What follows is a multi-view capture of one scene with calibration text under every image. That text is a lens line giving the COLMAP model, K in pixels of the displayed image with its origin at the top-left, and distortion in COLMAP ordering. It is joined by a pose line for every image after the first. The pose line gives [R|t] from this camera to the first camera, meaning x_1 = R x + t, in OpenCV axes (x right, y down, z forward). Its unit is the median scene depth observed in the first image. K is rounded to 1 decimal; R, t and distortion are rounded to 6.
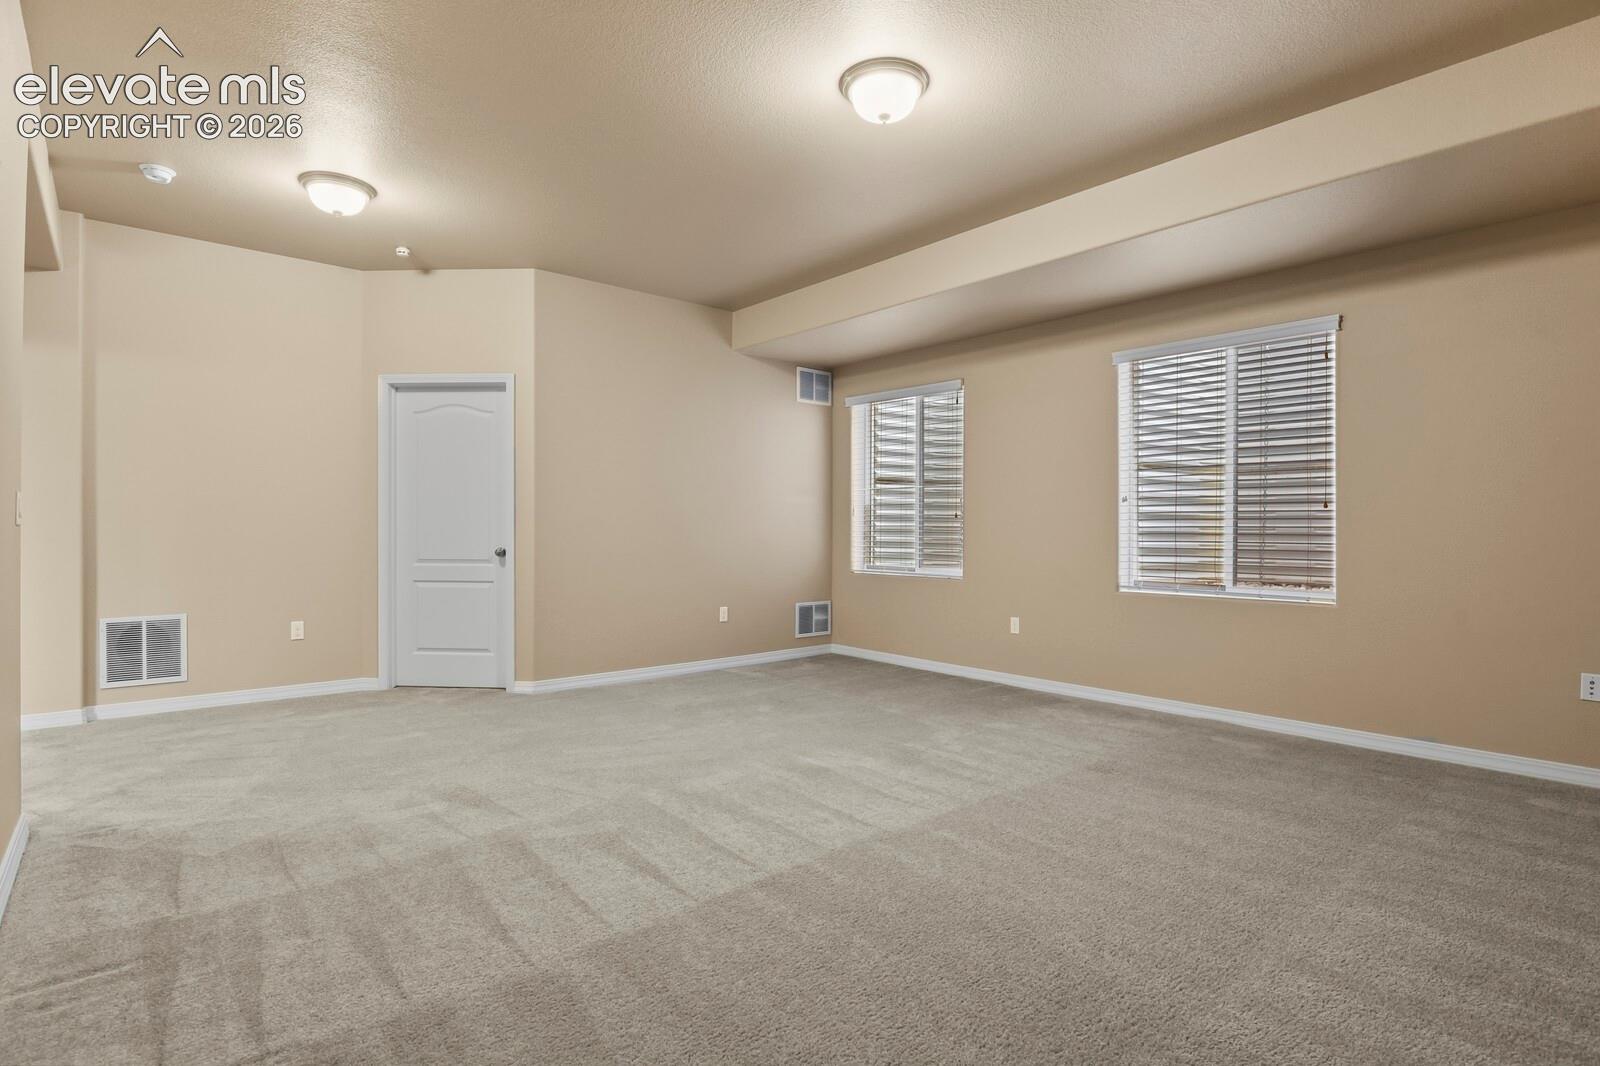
lens RADIAL K [[775.7, 0, 810.1], [0, 775.7, 533.0], [0, 0, 1]] dist [-0.006415, -0.008884]
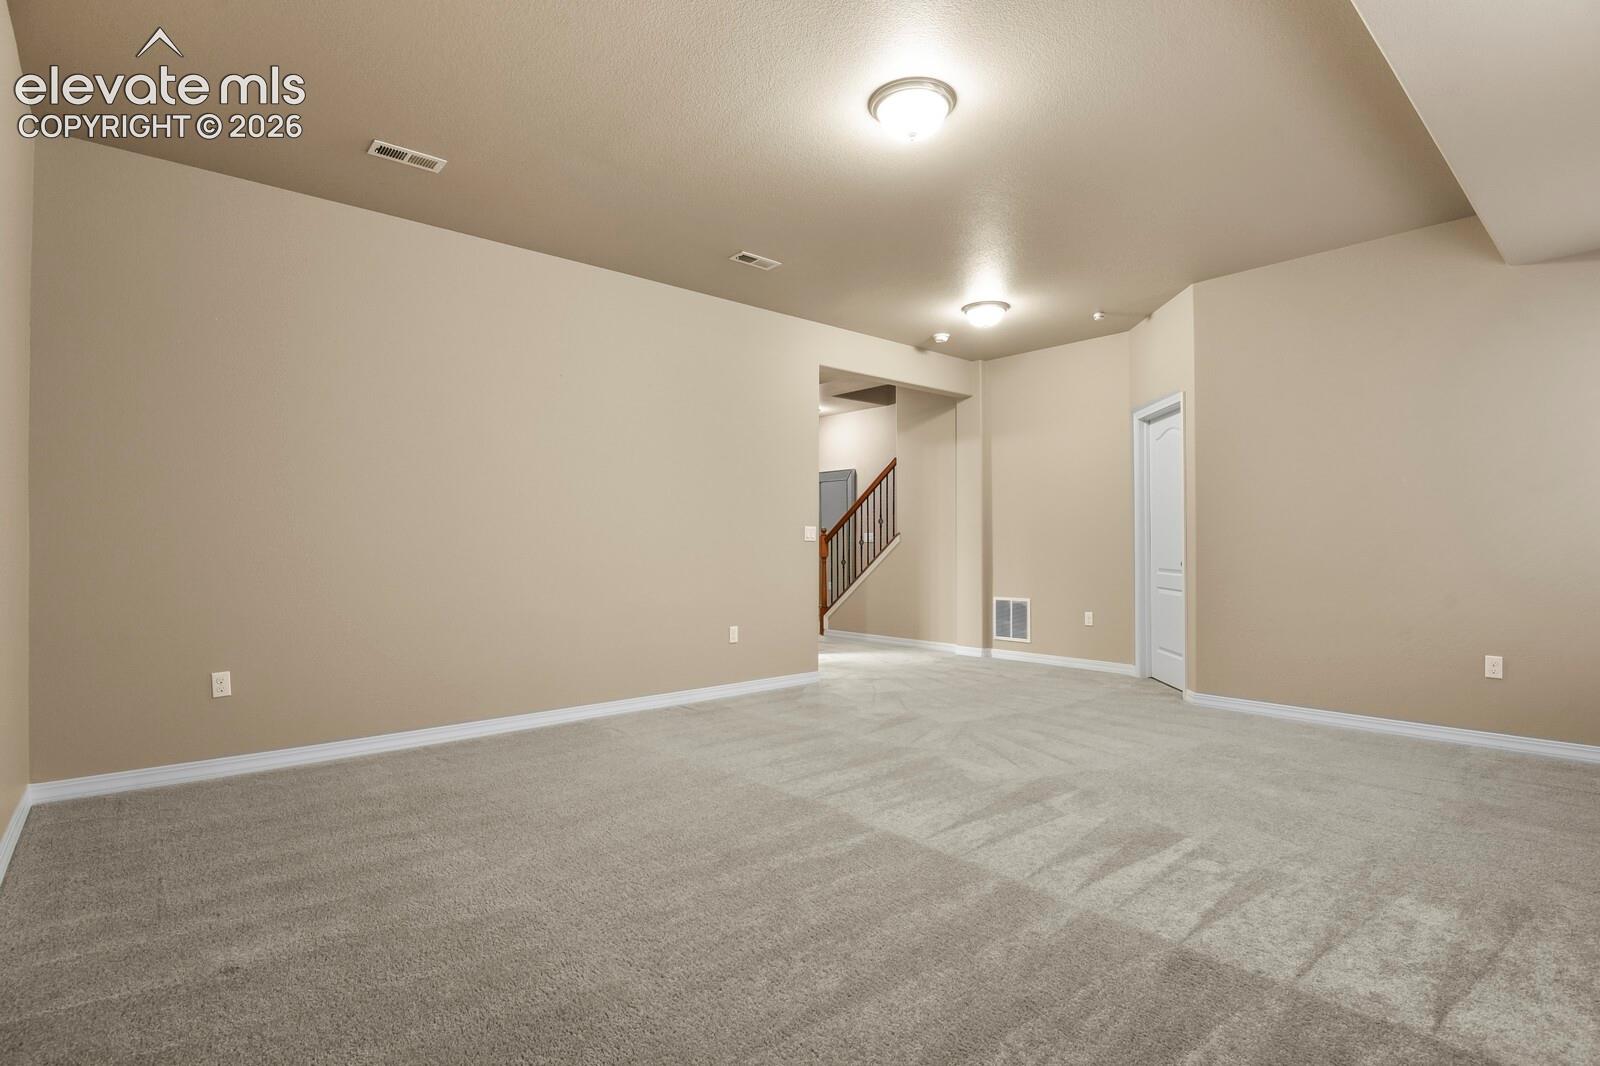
lens RADIAL K [[775.7, 0, 810.1], [0, 775.7, 533.0], [0, 0, 1]] dist [-0.006415, -0.008884]
pose [[0.006604, -0.017065, -0.999833, 0.773358], [0.008006, 0.999823, -0.017011, -0.003624], [0.999946, -0.007893, 0.006740, 0.587252]]
